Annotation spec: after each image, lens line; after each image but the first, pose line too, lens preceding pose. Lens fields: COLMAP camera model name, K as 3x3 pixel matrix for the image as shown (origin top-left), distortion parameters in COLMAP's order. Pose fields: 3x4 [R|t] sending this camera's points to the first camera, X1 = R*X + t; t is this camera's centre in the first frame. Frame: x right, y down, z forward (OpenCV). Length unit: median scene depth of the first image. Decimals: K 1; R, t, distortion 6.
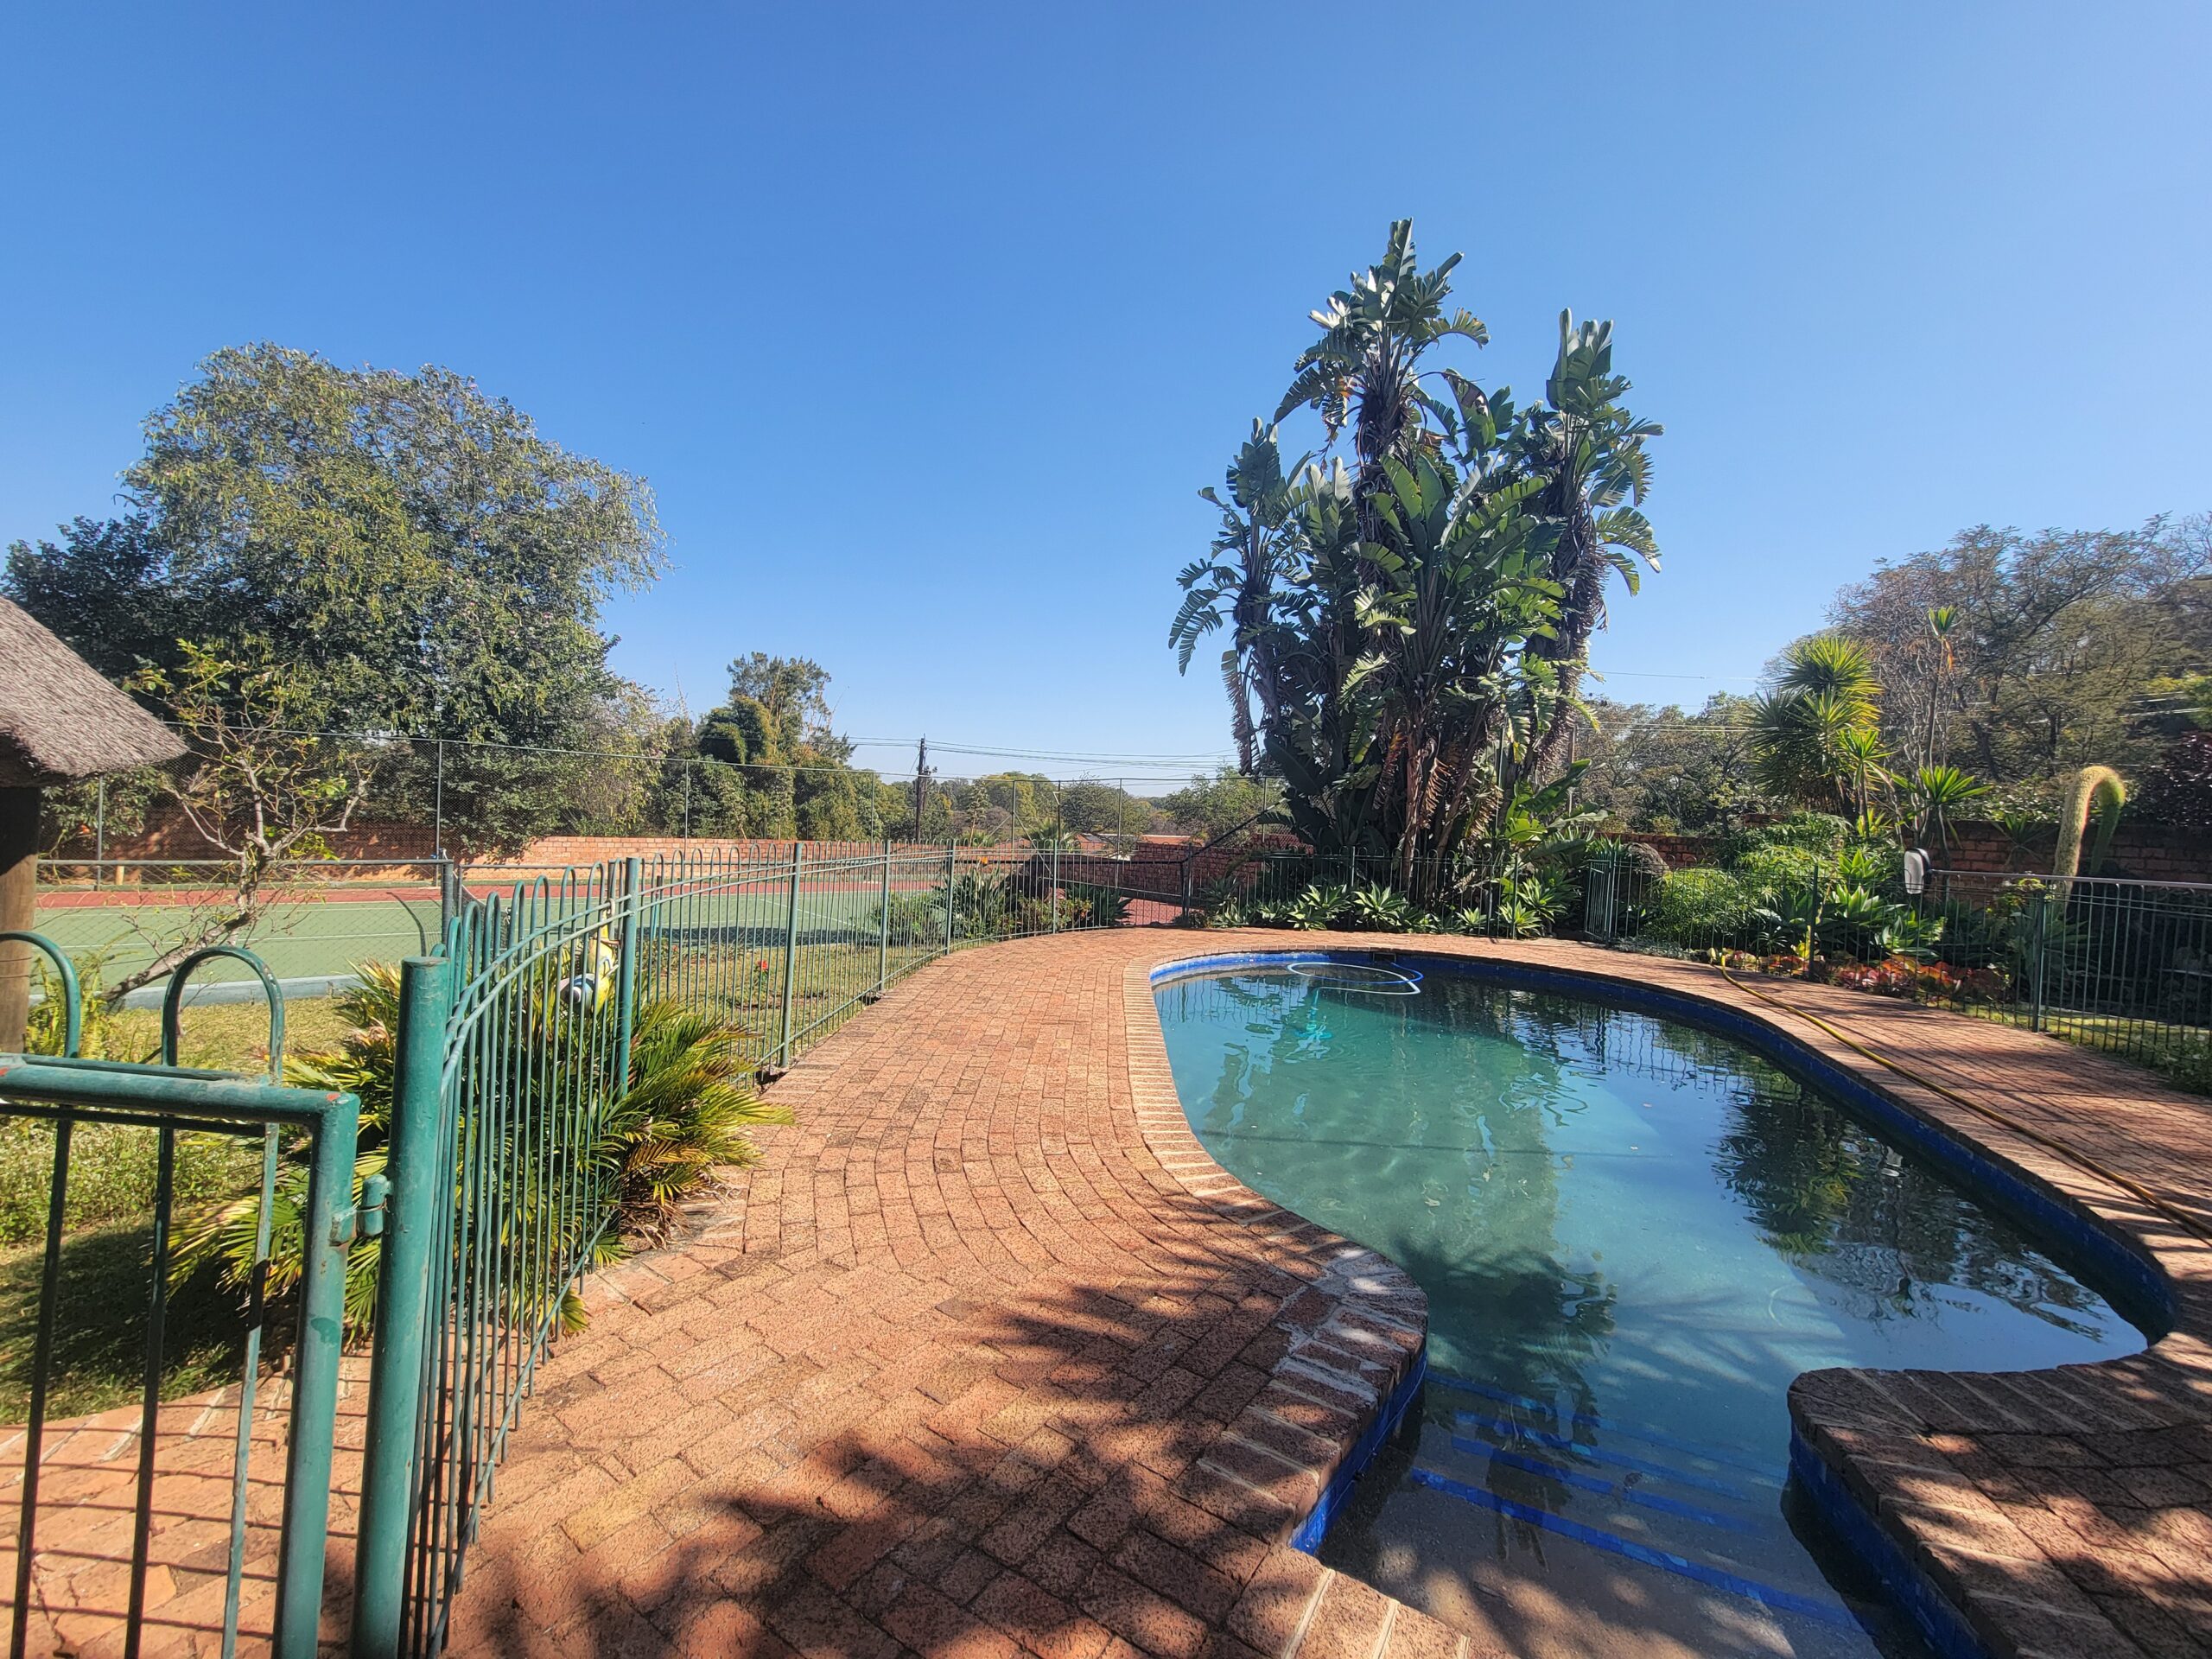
lens RADIAL K [[903.0, 0, 1096.4], [0, 903.0, 839.8], [0, 0, 1]] dist [-0.001998, 0.001057]
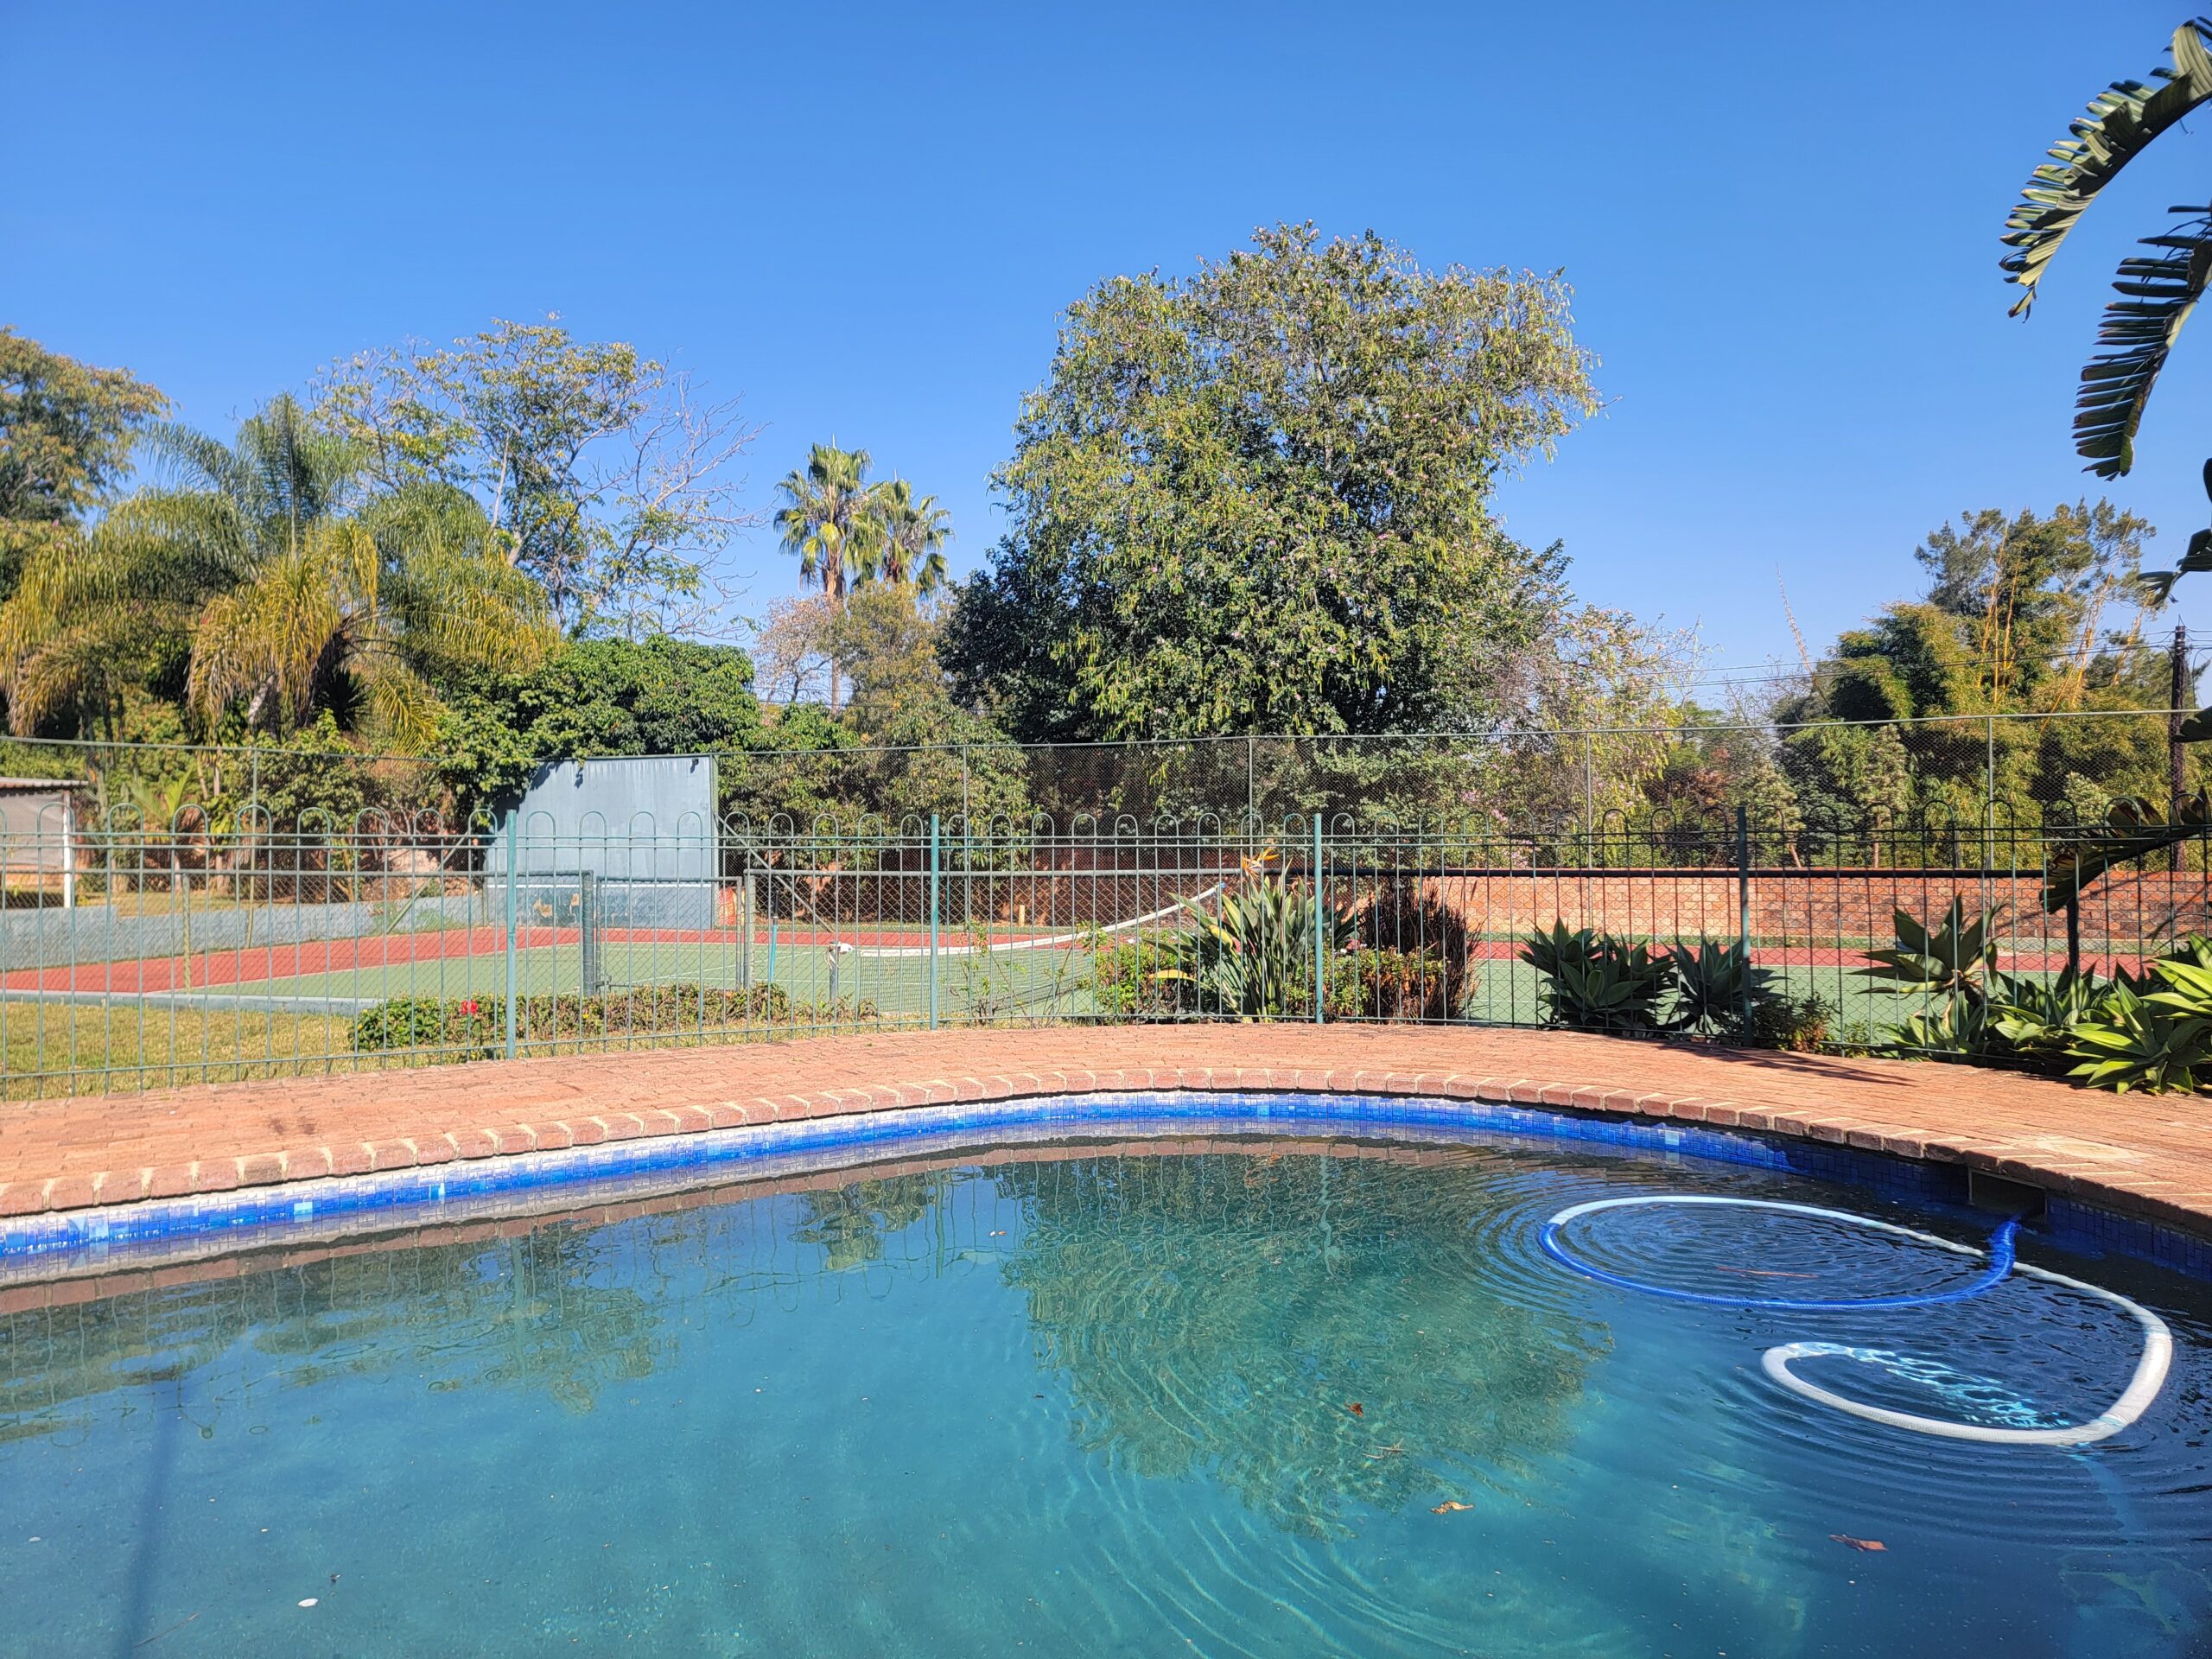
lens RADIAL K [[1526.6, 0, 1087.8], [0, 1526.6, 823.3], [0, 0, 1]] dist [0.085085, -0.063598]
pose [[0.511184, -0.048678, -0.858092, 0.457749], [0.010654, 0.998677, -0.050306, 0.035309], [0.859405, 0.016574, 0.511027, 0.432834]]
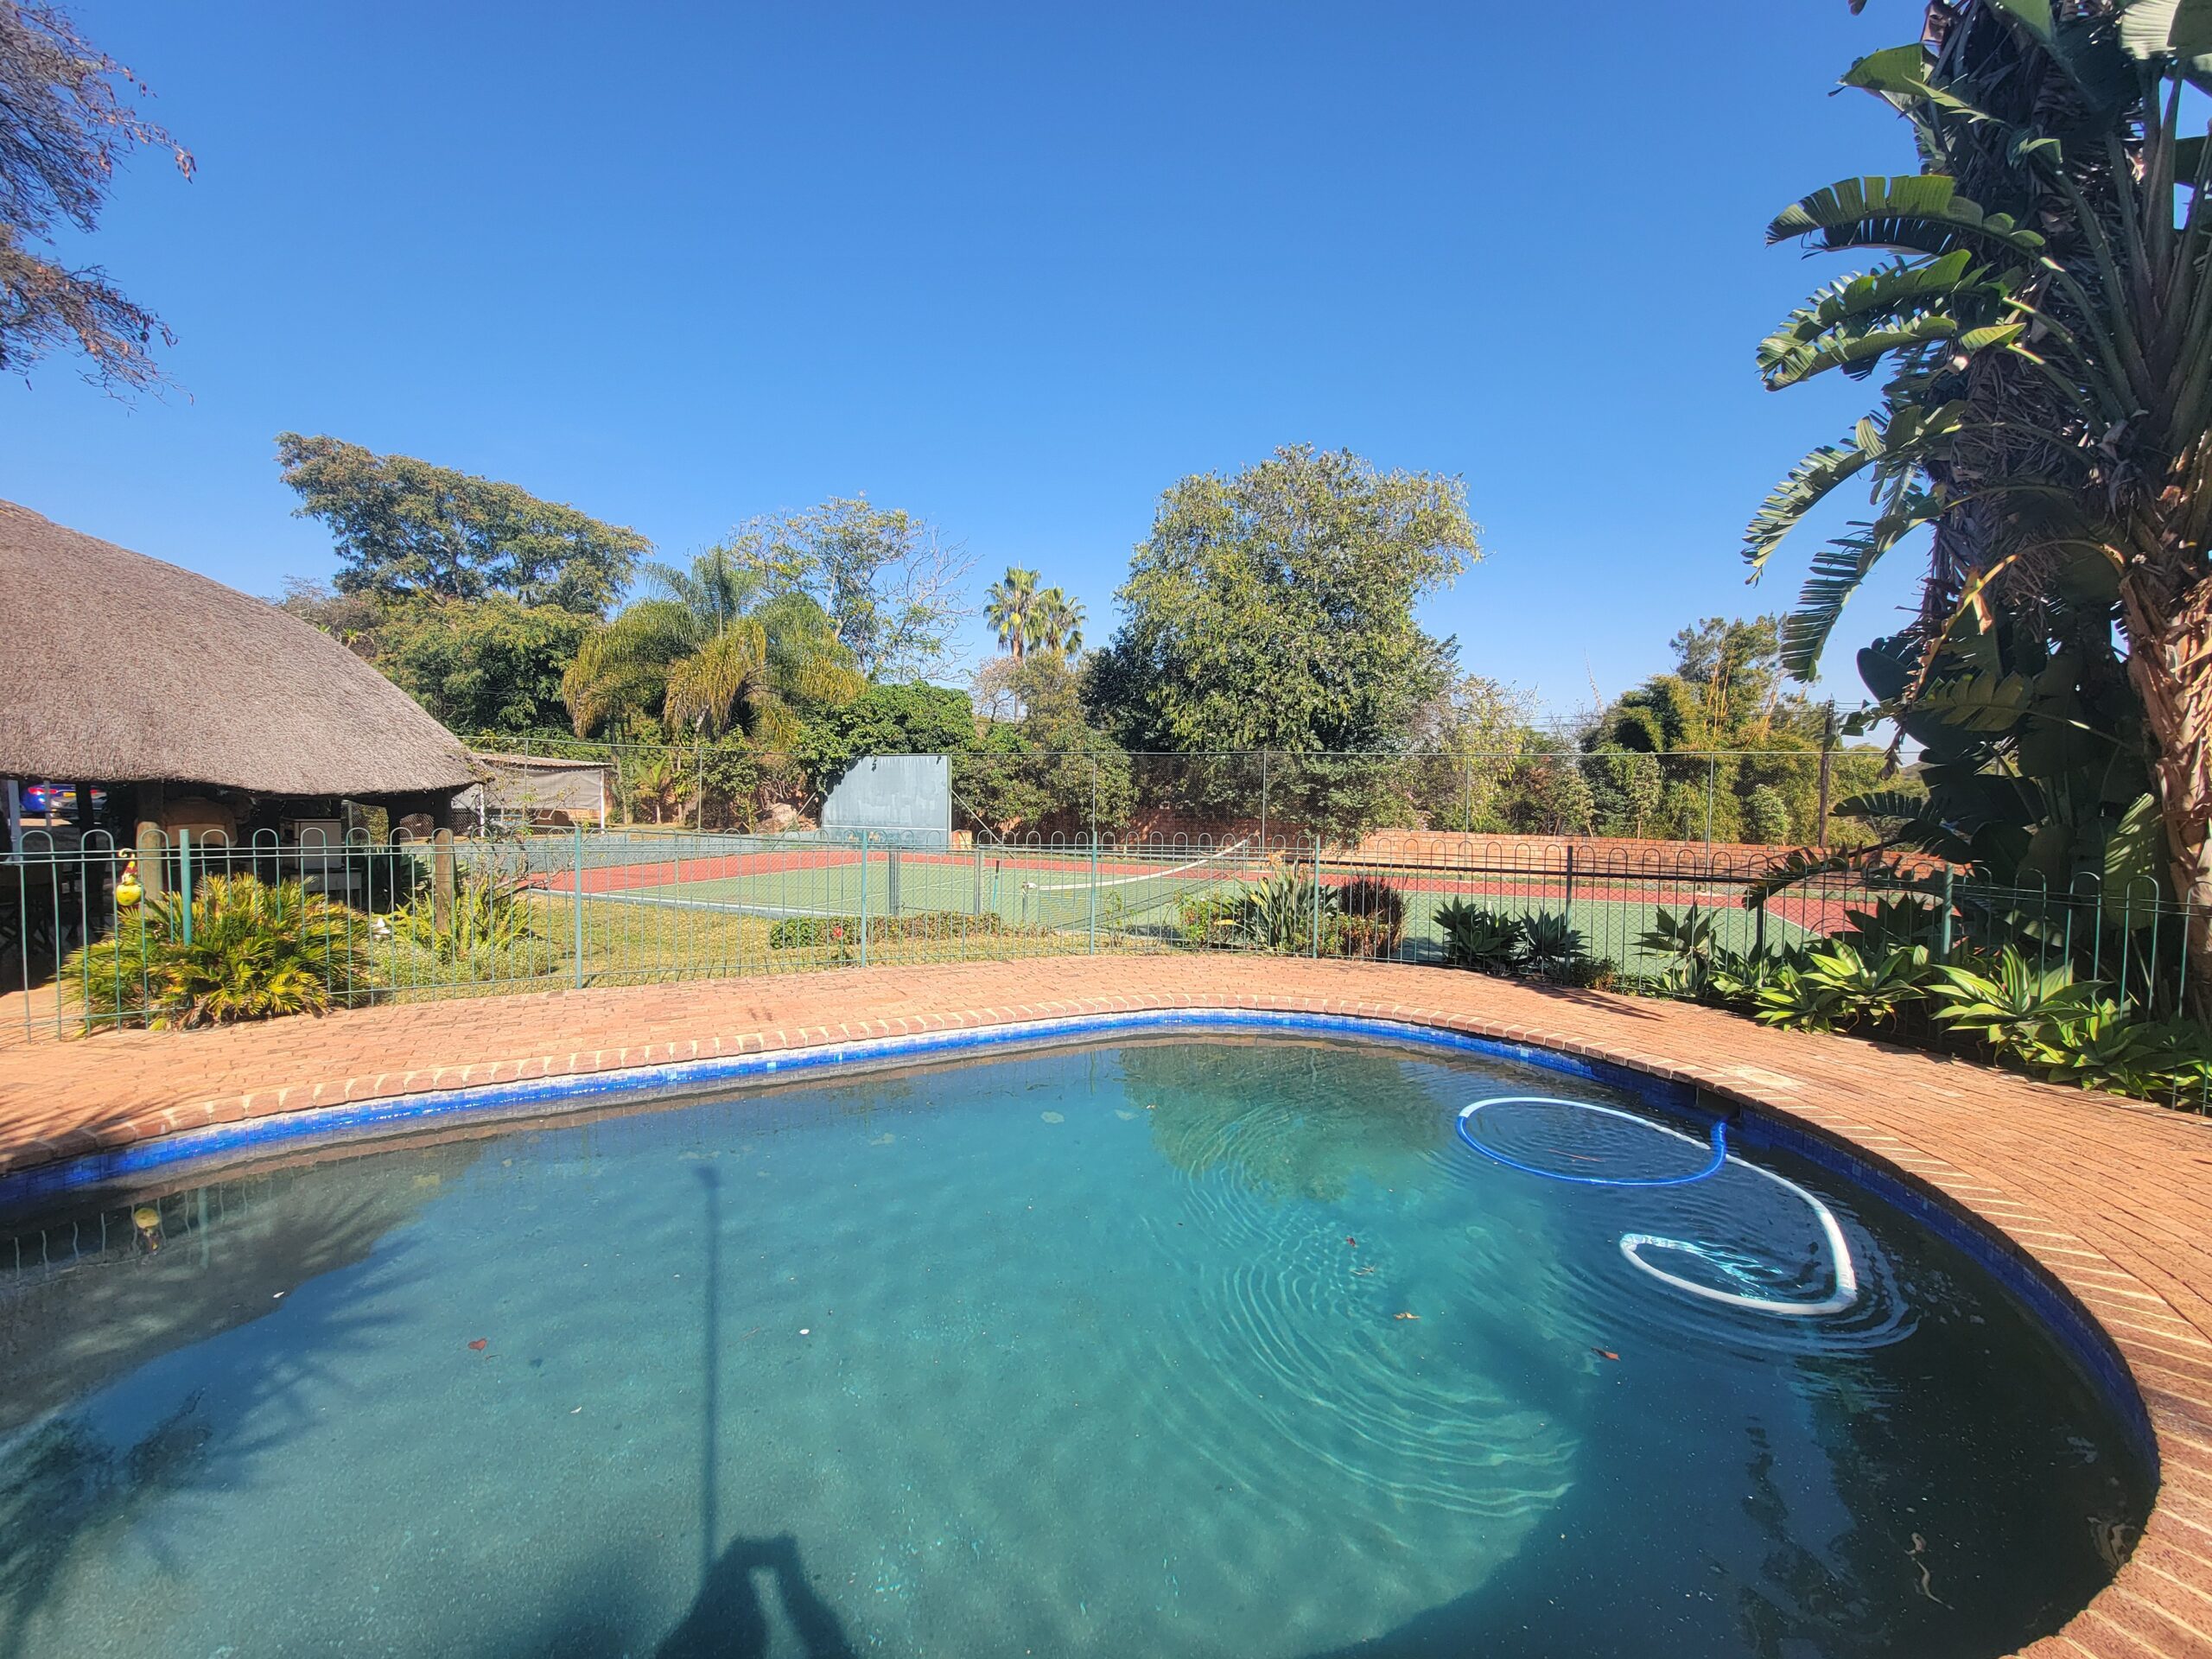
lens RADIAL K [[903.0, 0, 1099.3], [0, 903.0, 827.3], [0, 0, 1]] dist [-0.001998, 0.001057]
pose [[0.453775, 0.005154, -0.891101, 0.464283], [-0.015593, 0.999876, -0.002158, -0.001962], [0.890980, 0.014874, 0.453800, 0.408993]]
